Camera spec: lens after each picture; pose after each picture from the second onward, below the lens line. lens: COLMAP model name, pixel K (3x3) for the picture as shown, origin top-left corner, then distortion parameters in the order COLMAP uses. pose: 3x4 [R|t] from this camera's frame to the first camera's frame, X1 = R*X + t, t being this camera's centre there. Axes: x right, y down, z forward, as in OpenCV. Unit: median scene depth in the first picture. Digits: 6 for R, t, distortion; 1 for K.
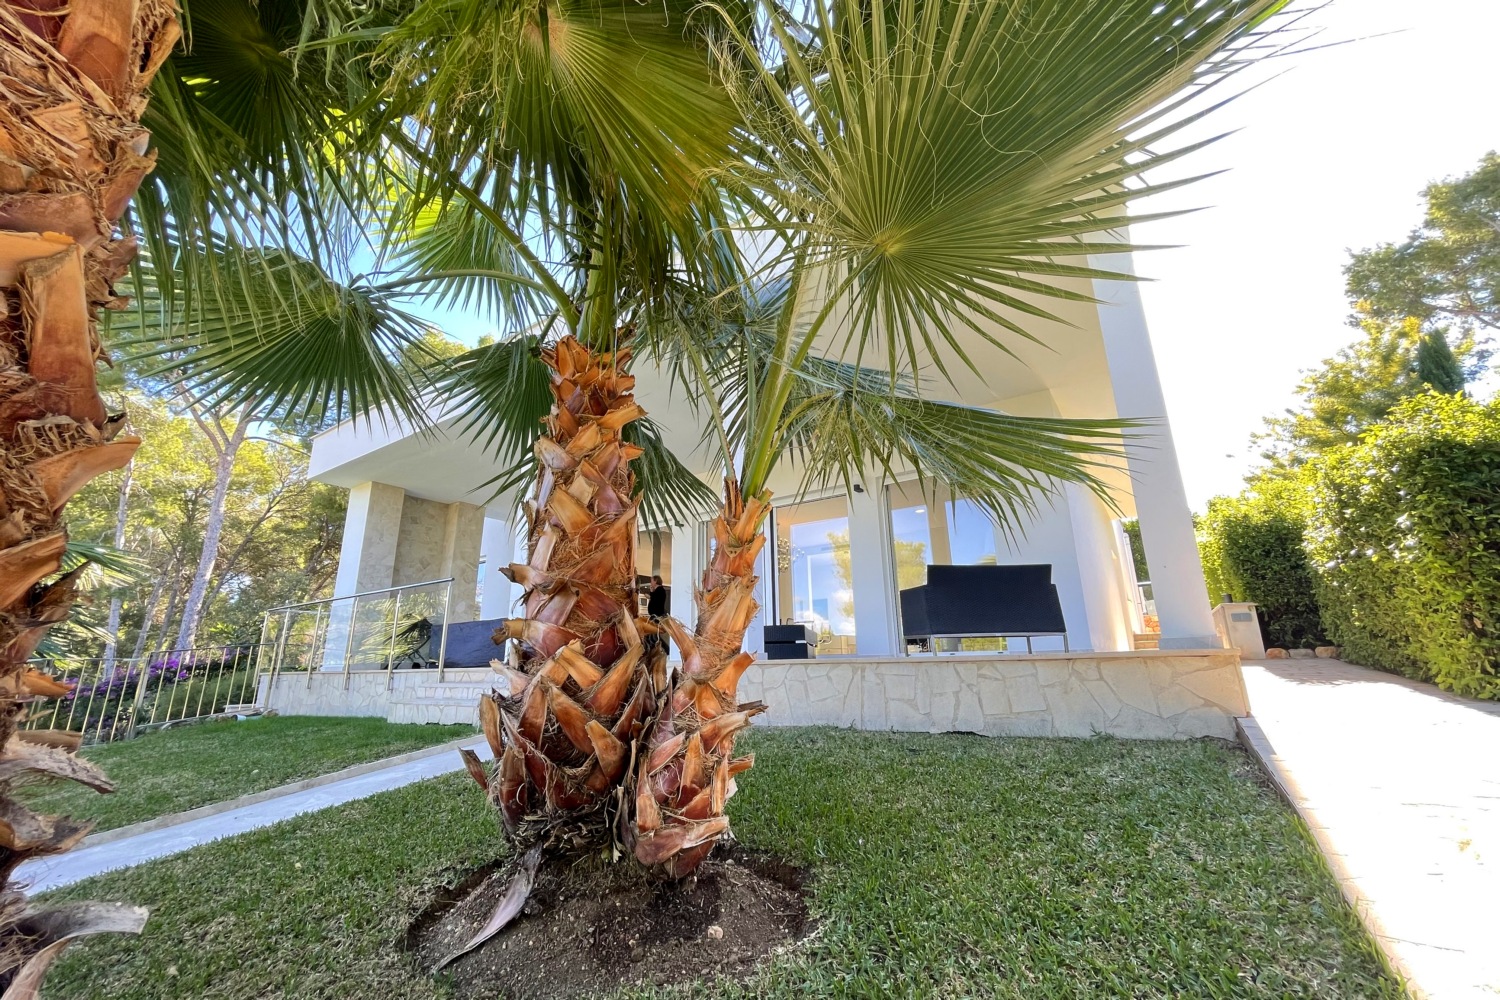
lens RADIAL K [[602.9, 0, 746.5], [0, 602.9, 448.3], [0, 0, 1]] dist [-0.002774, 0.000240]
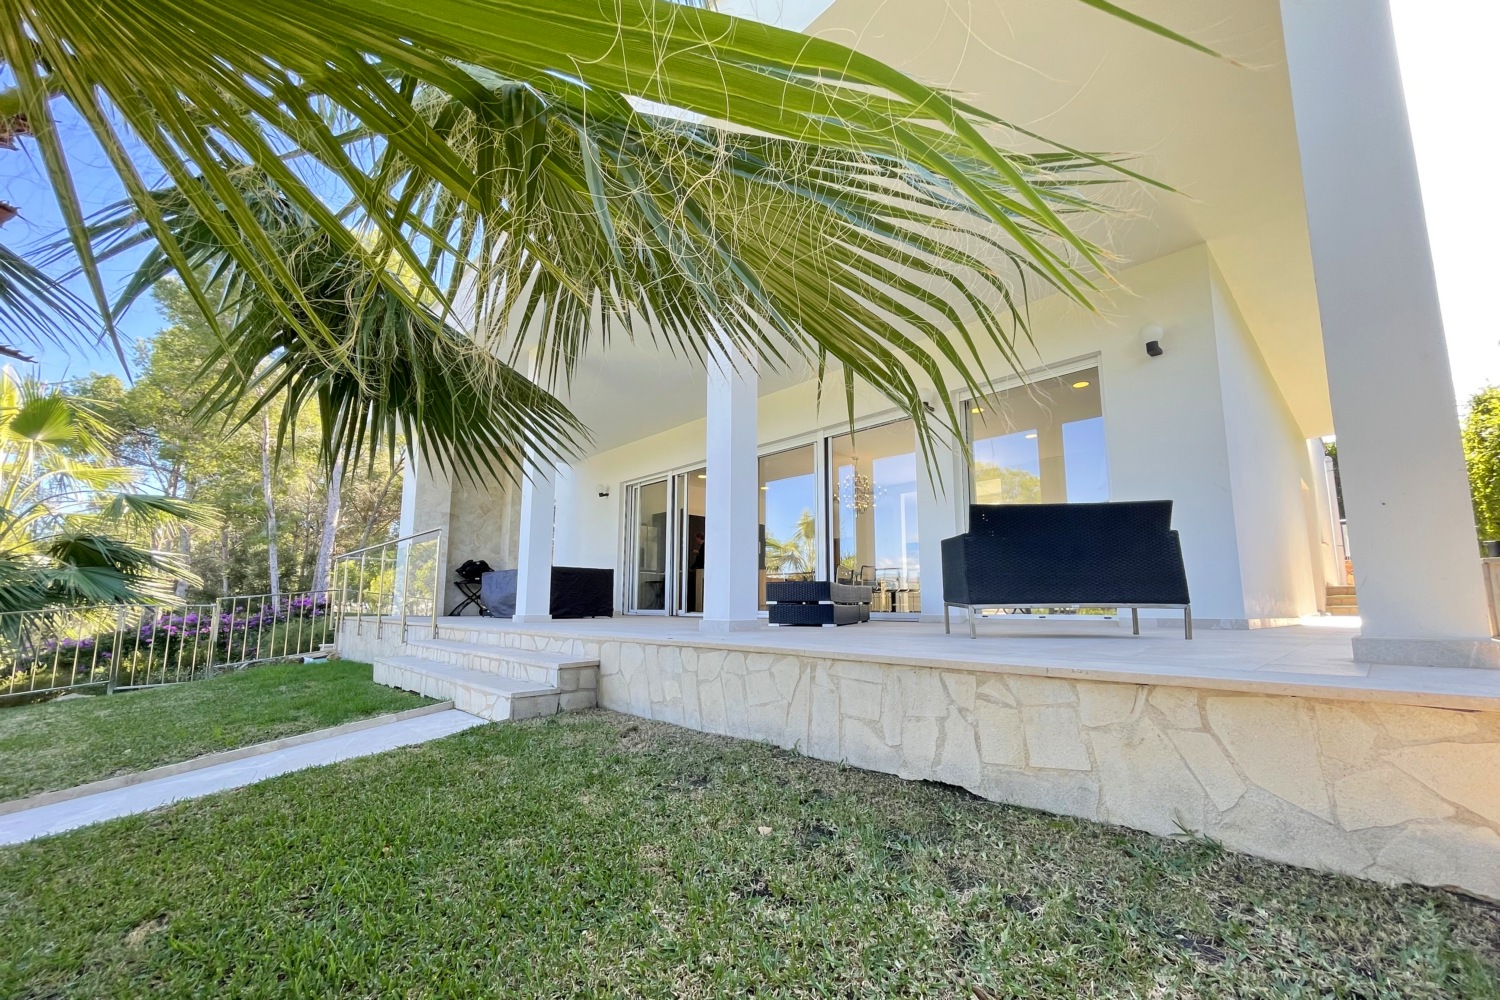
lens RADIAL K [[616.1, 0, 754.3], [0, 616.1, 481.9], [0, 0, 1]] dist [0.000334, -0.000023]
pose [[0.980268, -0.023271, -0.196299, 0.198056], [0.053044, 0.987592, 0.147809, 0.052110], [0.190423, -0.155305, 0.969340, 0.281761]]
